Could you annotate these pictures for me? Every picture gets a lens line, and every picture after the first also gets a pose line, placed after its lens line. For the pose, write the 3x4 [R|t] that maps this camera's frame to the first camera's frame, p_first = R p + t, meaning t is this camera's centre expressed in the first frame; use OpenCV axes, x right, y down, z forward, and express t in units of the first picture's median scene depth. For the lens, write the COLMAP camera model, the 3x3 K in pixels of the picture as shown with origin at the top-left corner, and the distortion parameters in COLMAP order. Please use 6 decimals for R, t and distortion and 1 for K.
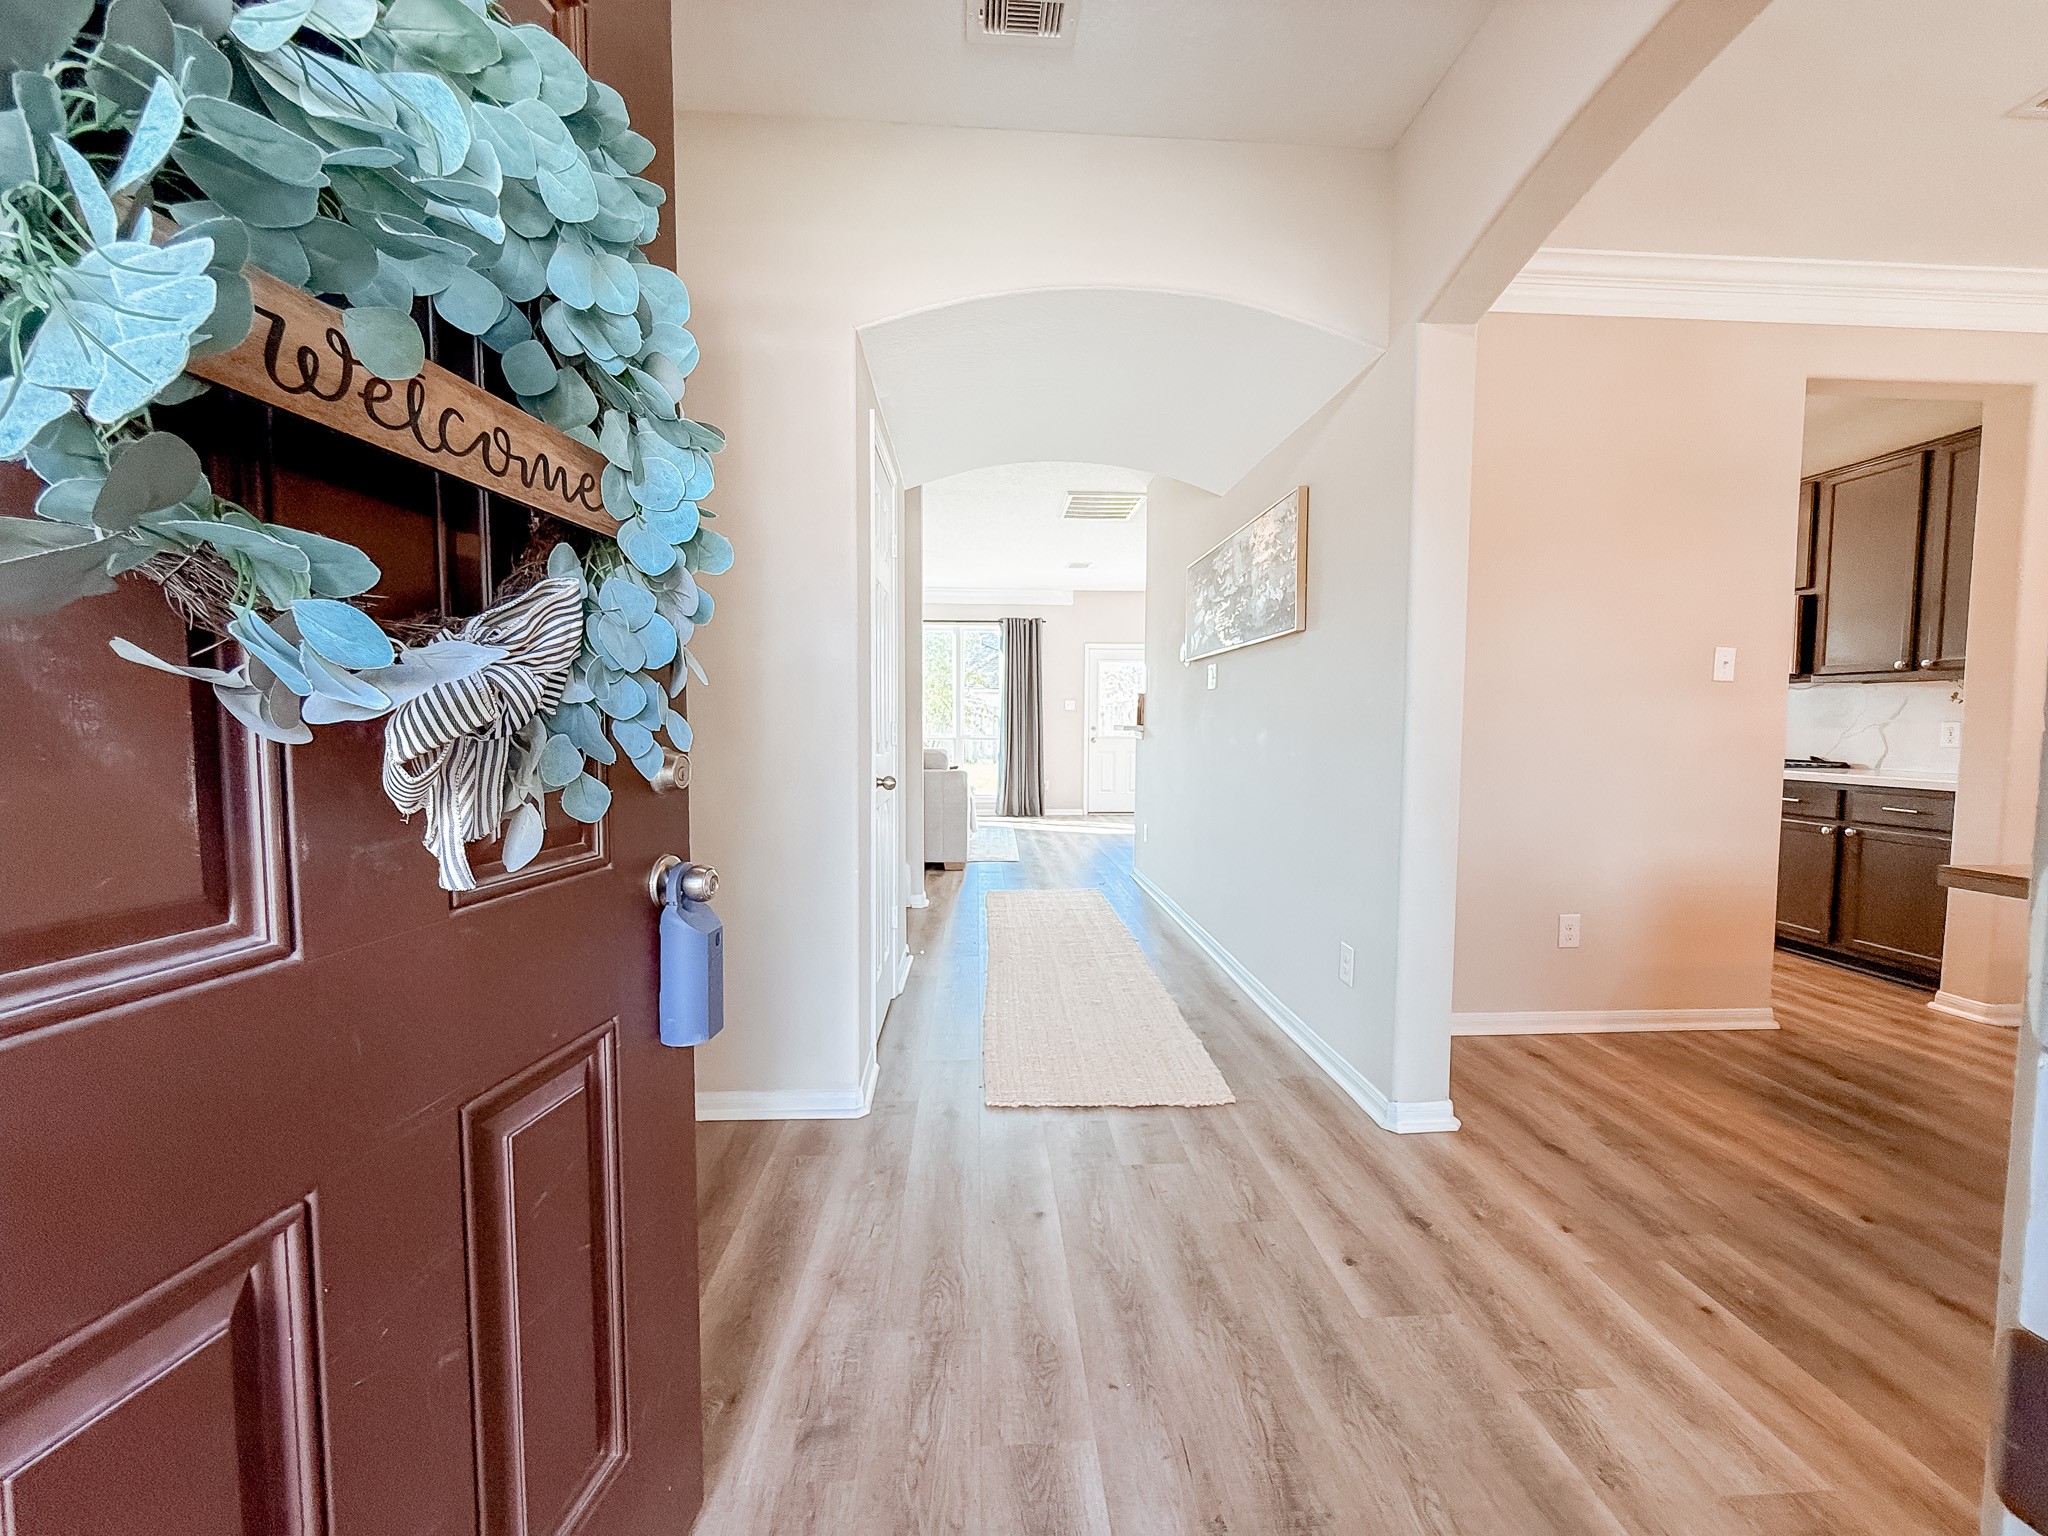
lens RADIAL K [[818.2, 0, 1027.8], [0, 818.2, 768.0], [0, 0, 1]] dist [0.001249, -0.000126]
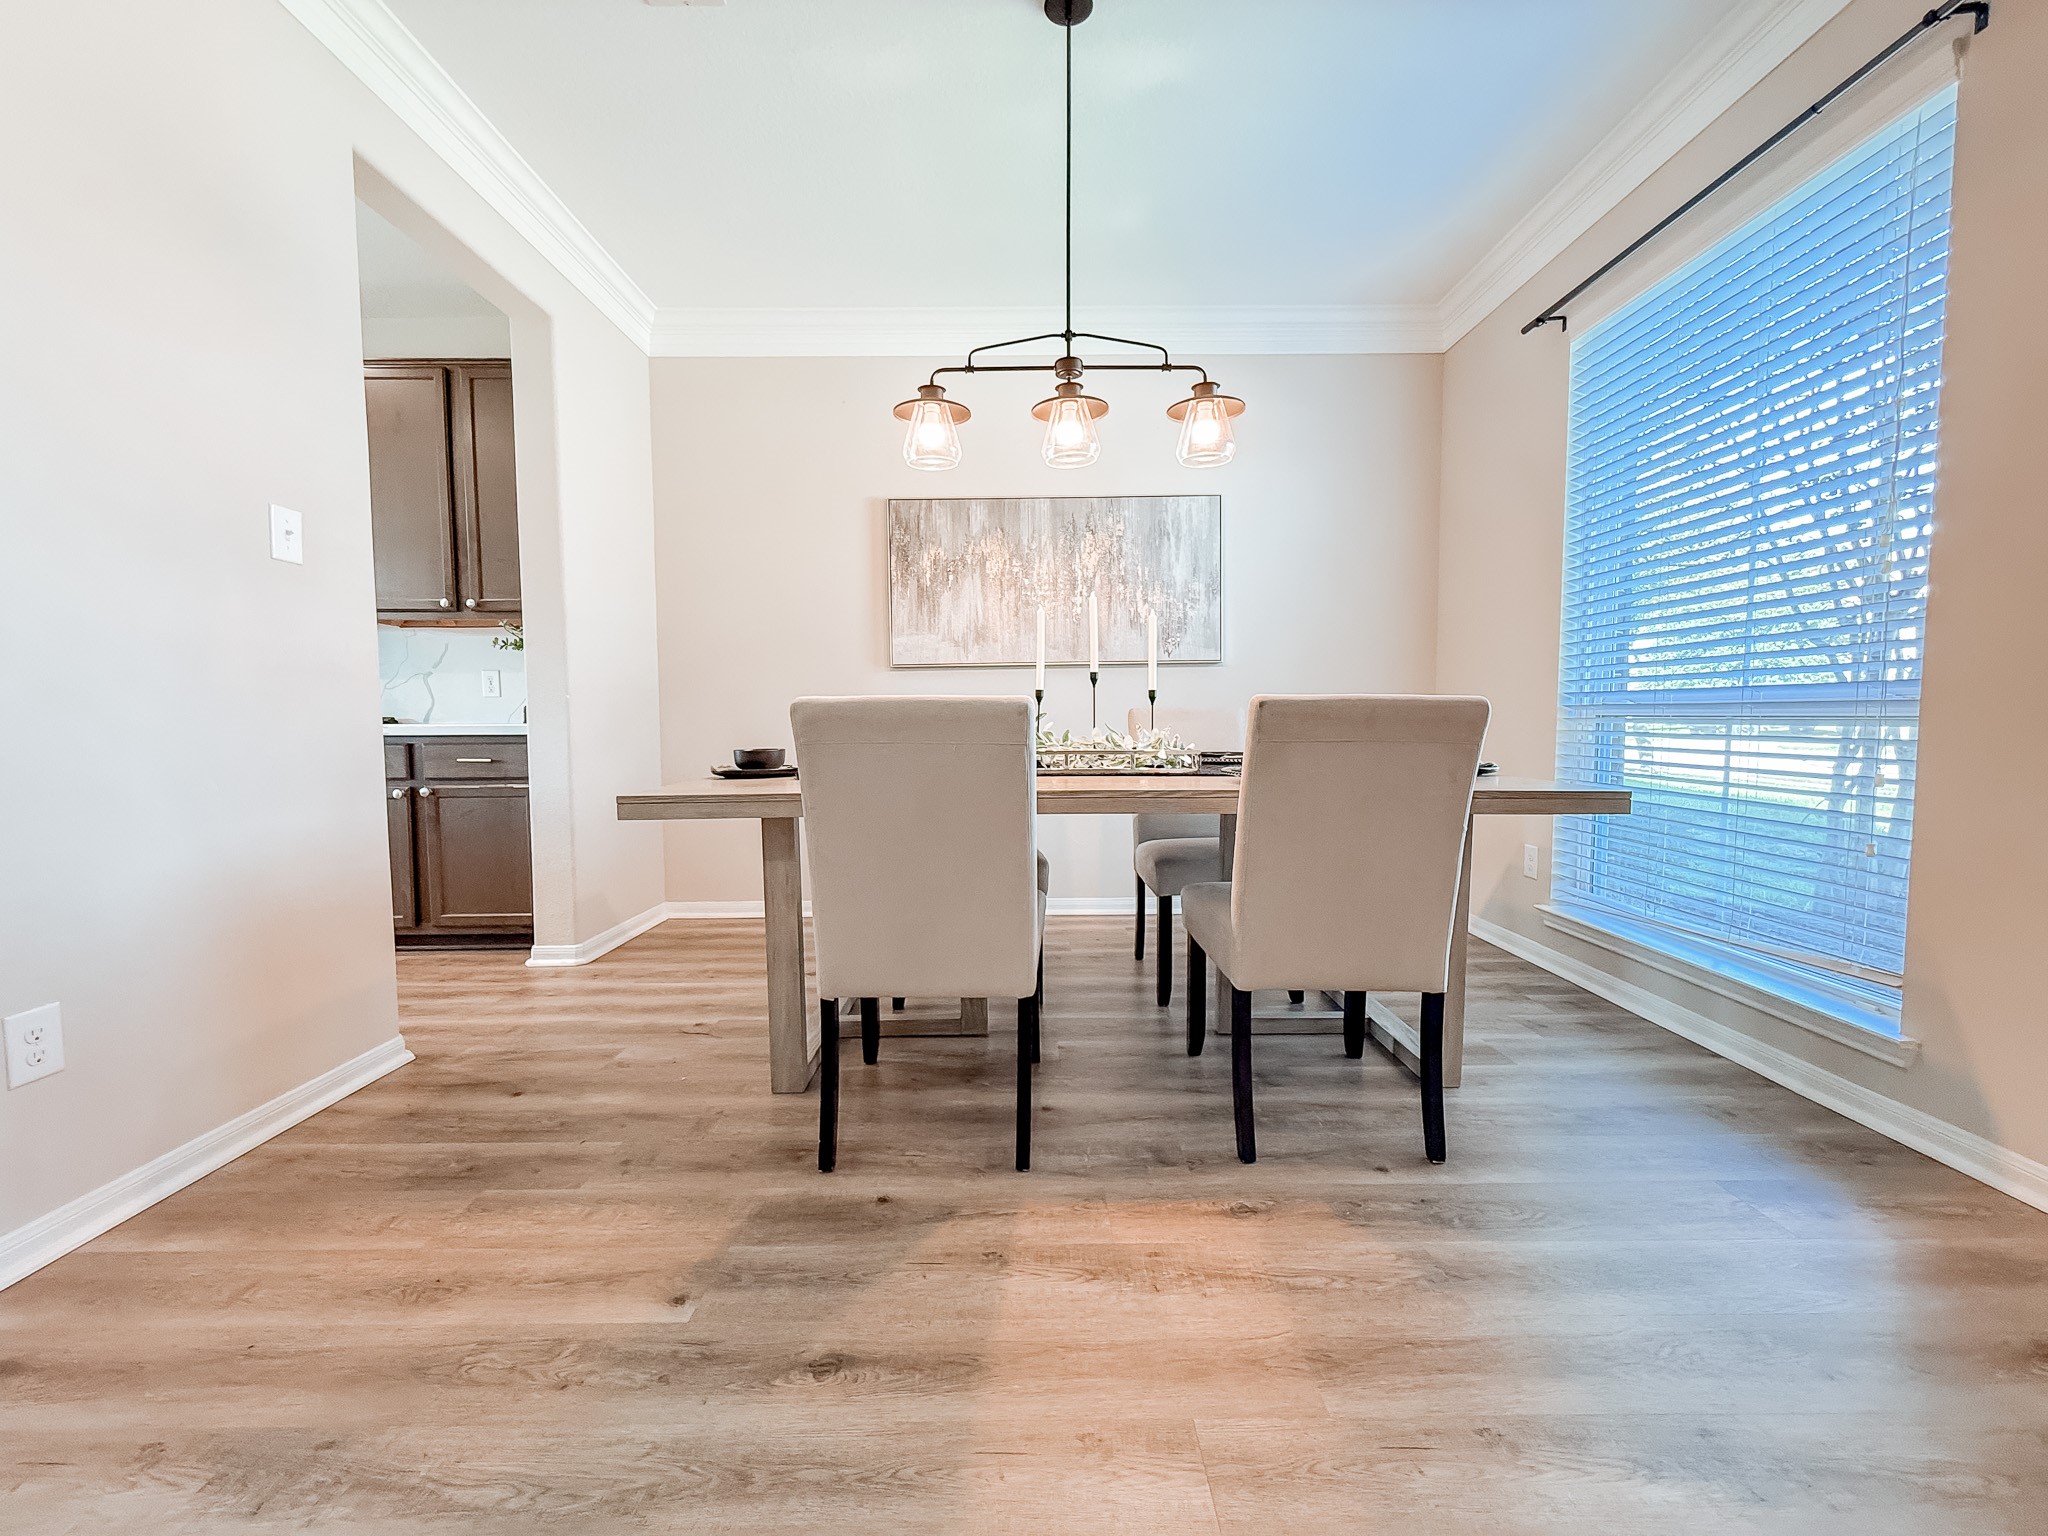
lens RADIAL K [[818.2, 0, 1027.8], [0, 818.2, 768.0], [0, 0, 1]] dist [0.001249, -0.000126]
pose [[0.055479, -0.066022, 0.996275, 0.249181], [0.062459, 0.996087, 0.062531, 0.050963], [-0.996504, 0.058758, 0.059386, 0.418083]]
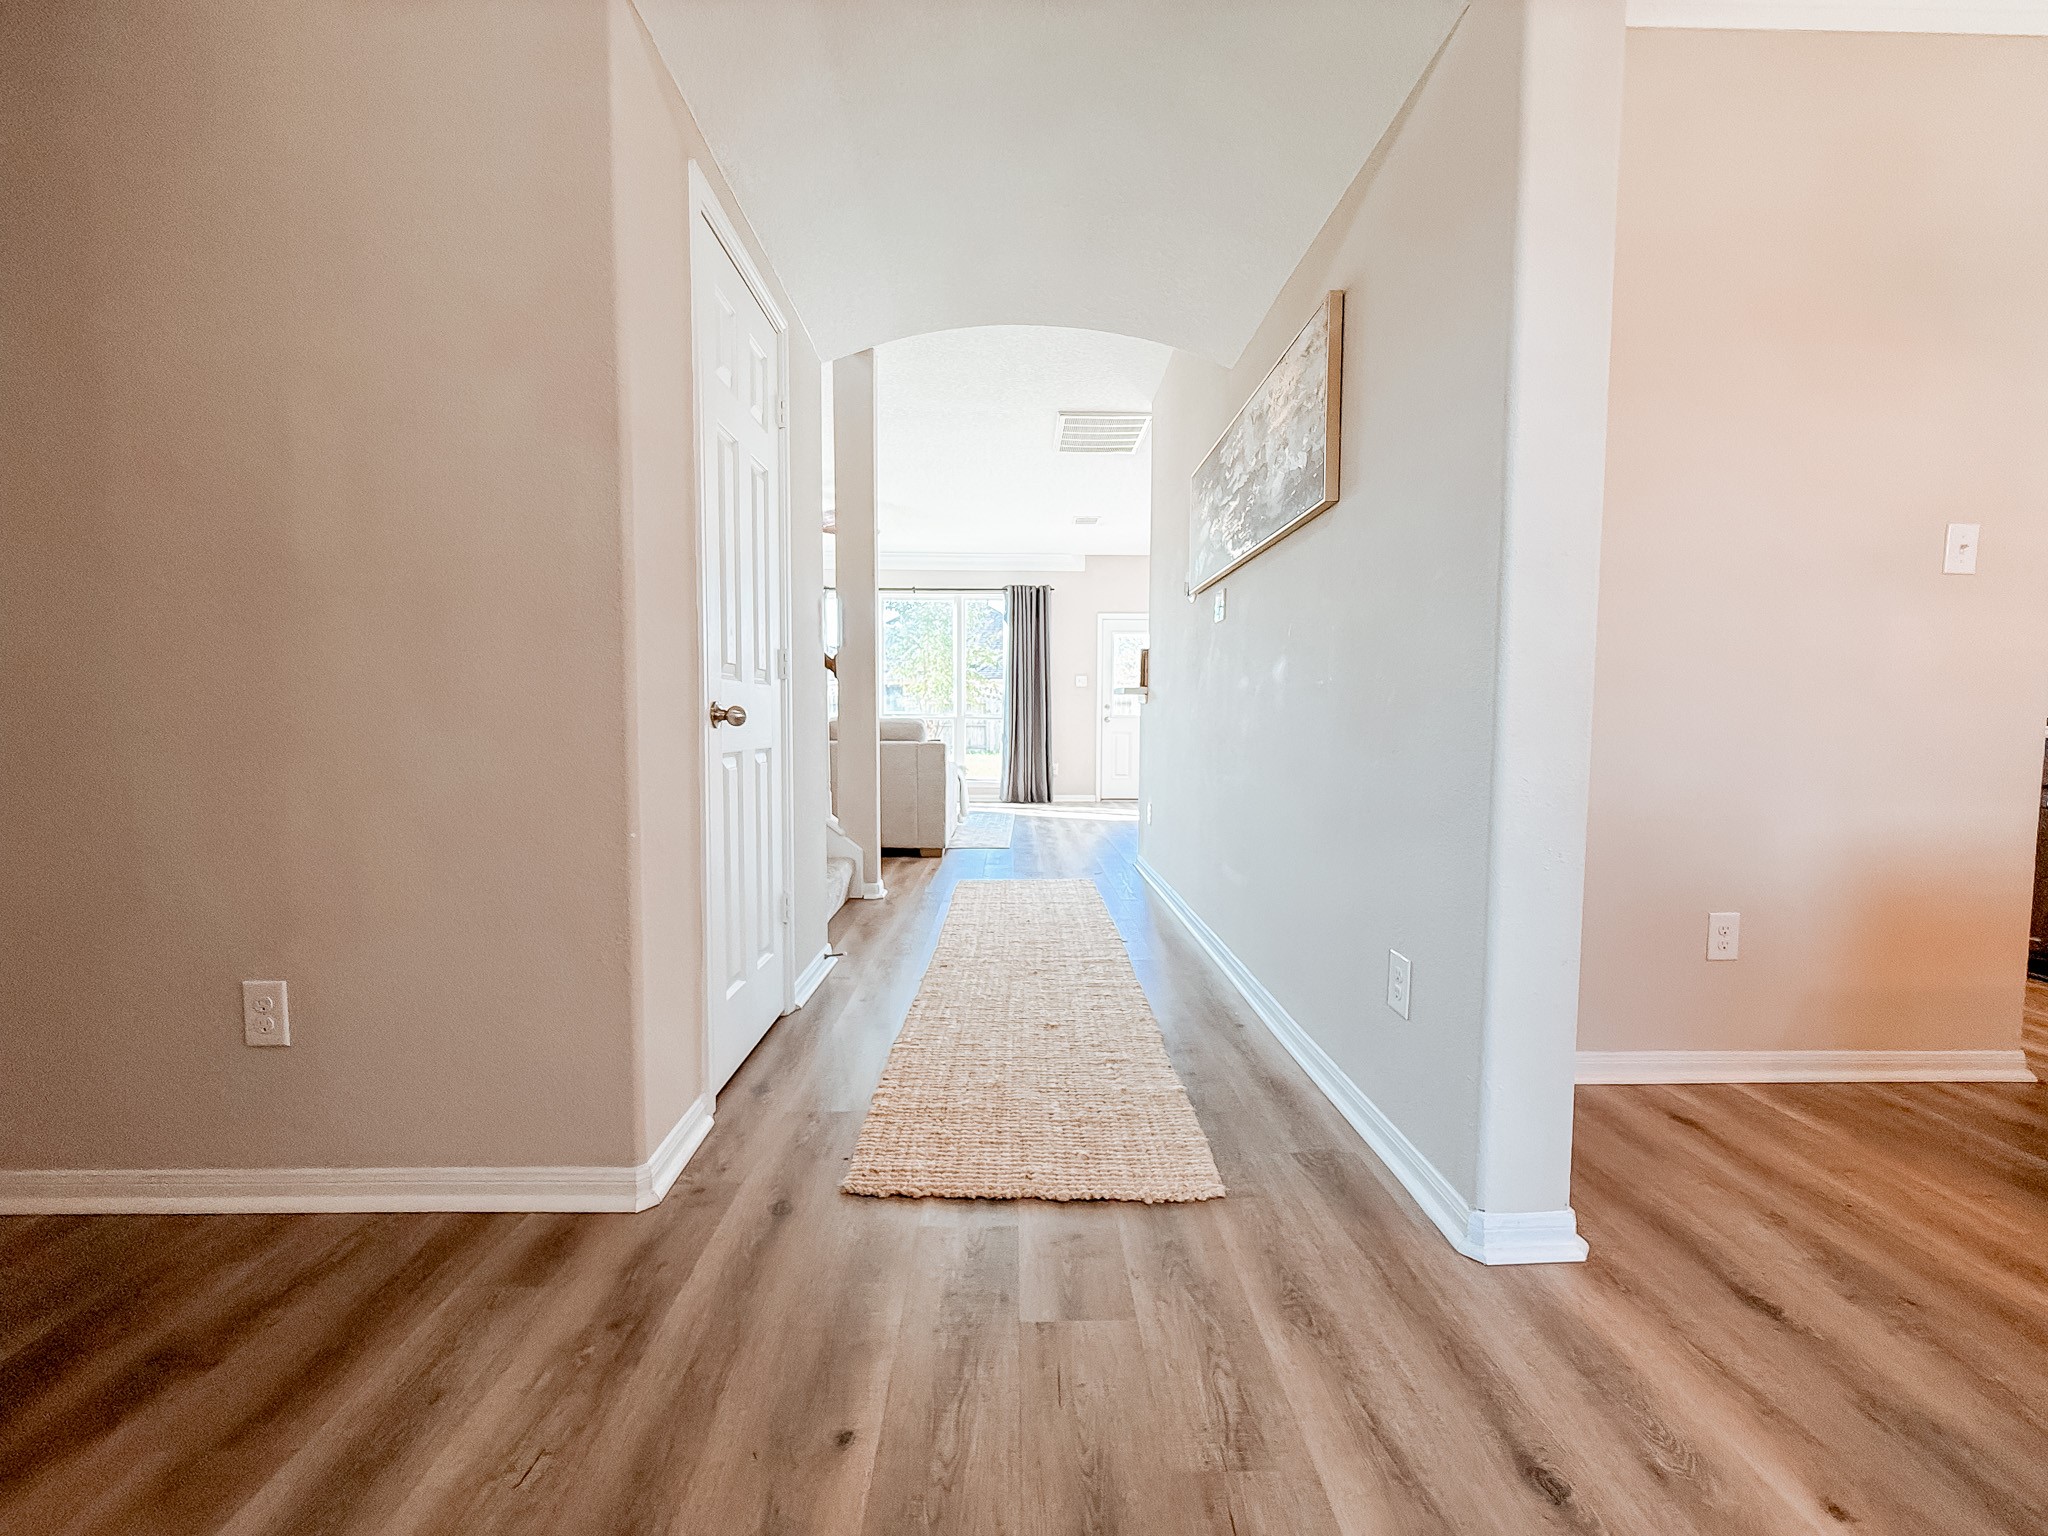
lens RADIAL K [[818.2, 0, 1027.8], [0, 818.2, 768.0], [0, 0, 1]] dist [0.001249, -0.000126]
pose [[0.999116, 0.002087, -0.041987, 0.105481], [-0.001933, 0.999991, 0.003708, 0.057408], [0.041995, -0.003624, 0.999111, 0.294842]]
